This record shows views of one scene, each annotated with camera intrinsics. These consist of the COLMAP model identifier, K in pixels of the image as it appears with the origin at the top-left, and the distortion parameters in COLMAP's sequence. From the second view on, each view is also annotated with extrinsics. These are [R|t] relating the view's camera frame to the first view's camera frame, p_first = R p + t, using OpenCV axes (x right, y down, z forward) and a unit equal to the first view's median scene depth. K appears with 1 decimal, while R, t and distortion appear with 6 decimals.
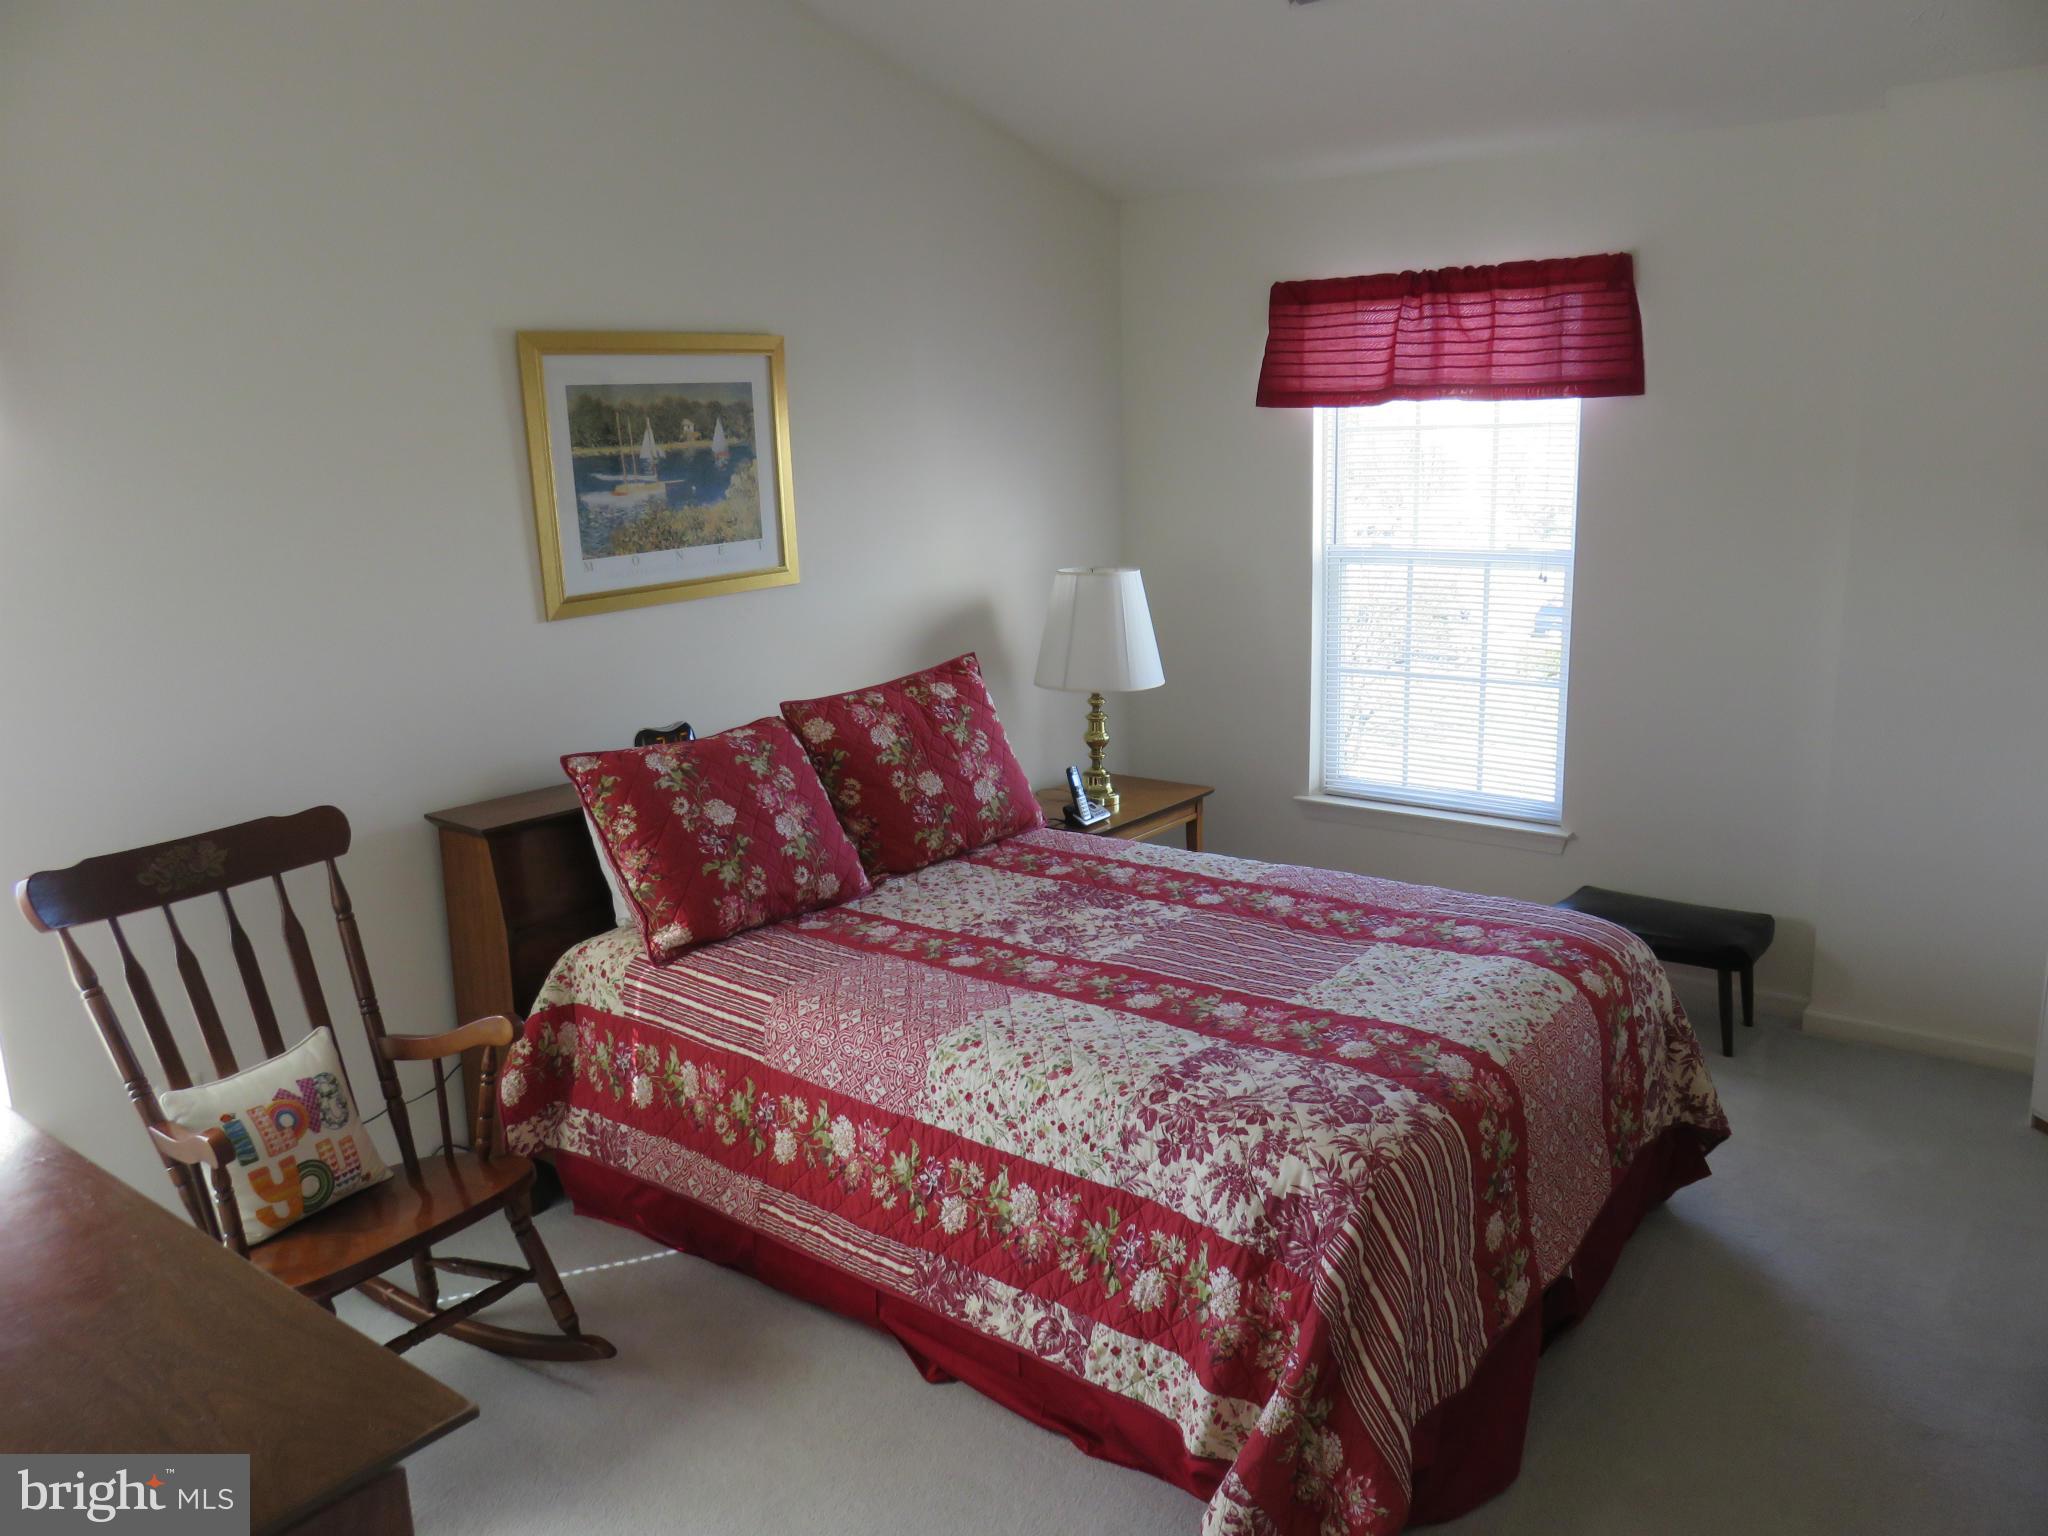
lens RADIAL K [[1558.6, 0, 1029.5], [0, 1558.6, 777.7], [0, 0, 1]] dist [-0.002402, -0.000132]
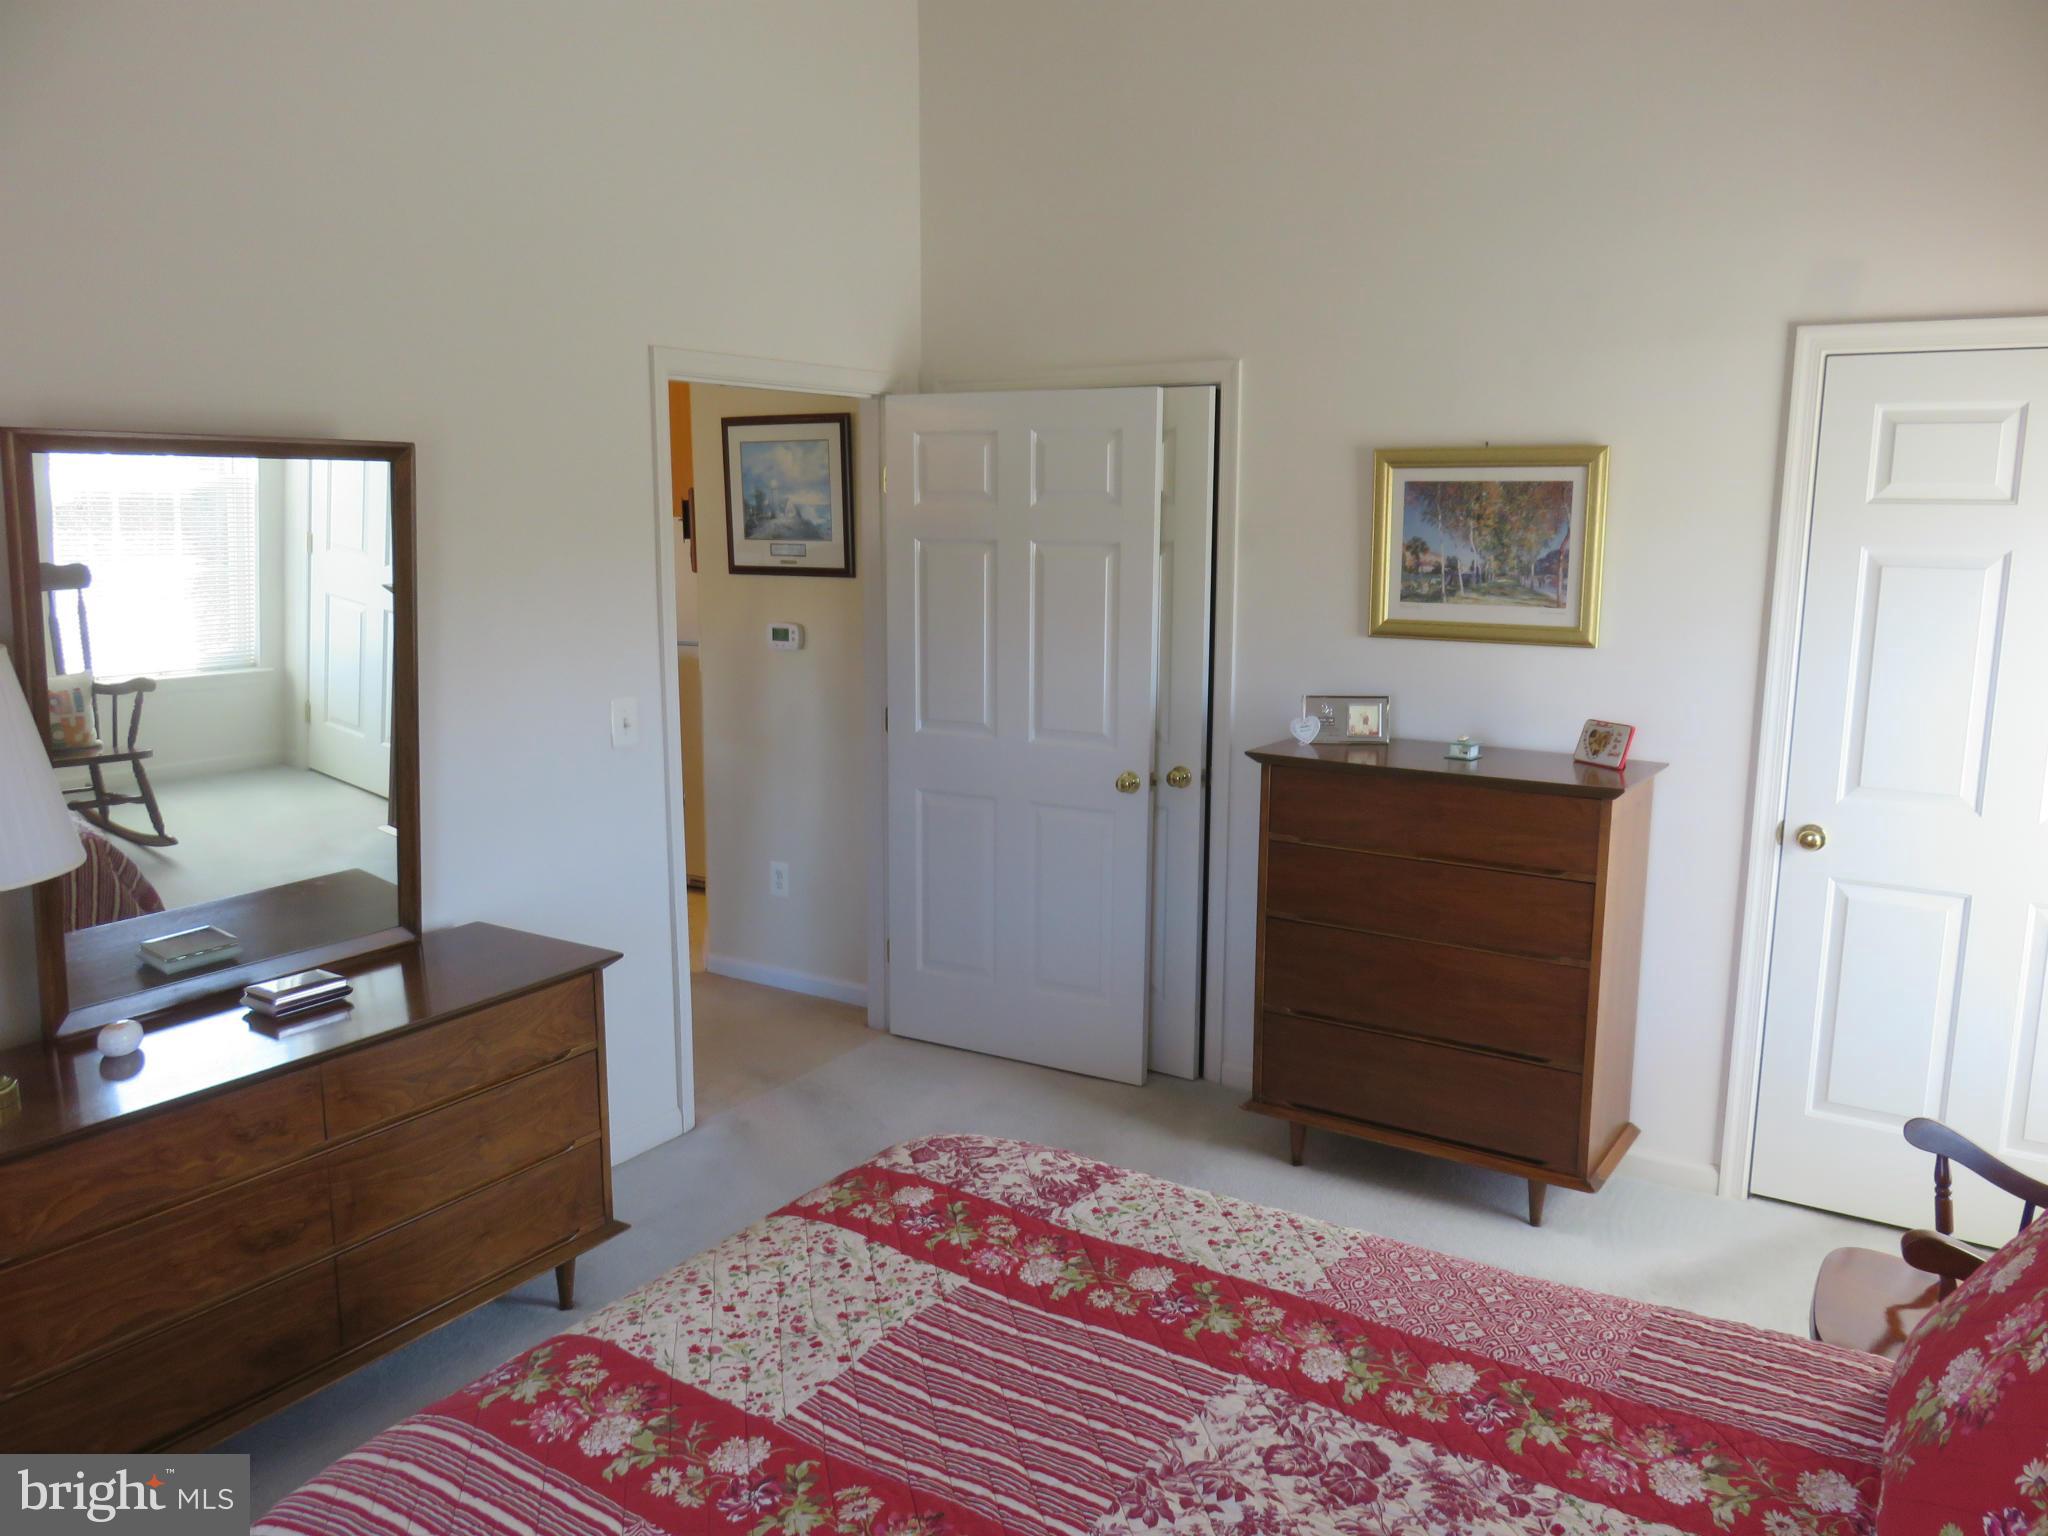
lens RADIAL K [[1558.6, 0, 1029.5], [0, 1558.6, 777.7], [0, 0, 1]] dist [-0.002402, -0.000132]
pose [[-0.996704, 0.040249, -0.070429, 0.179952], [0.008908, 0.917276, 0.398151, -0.391729], [0.080628, 0.396212, -0.914612, 1.621940]]
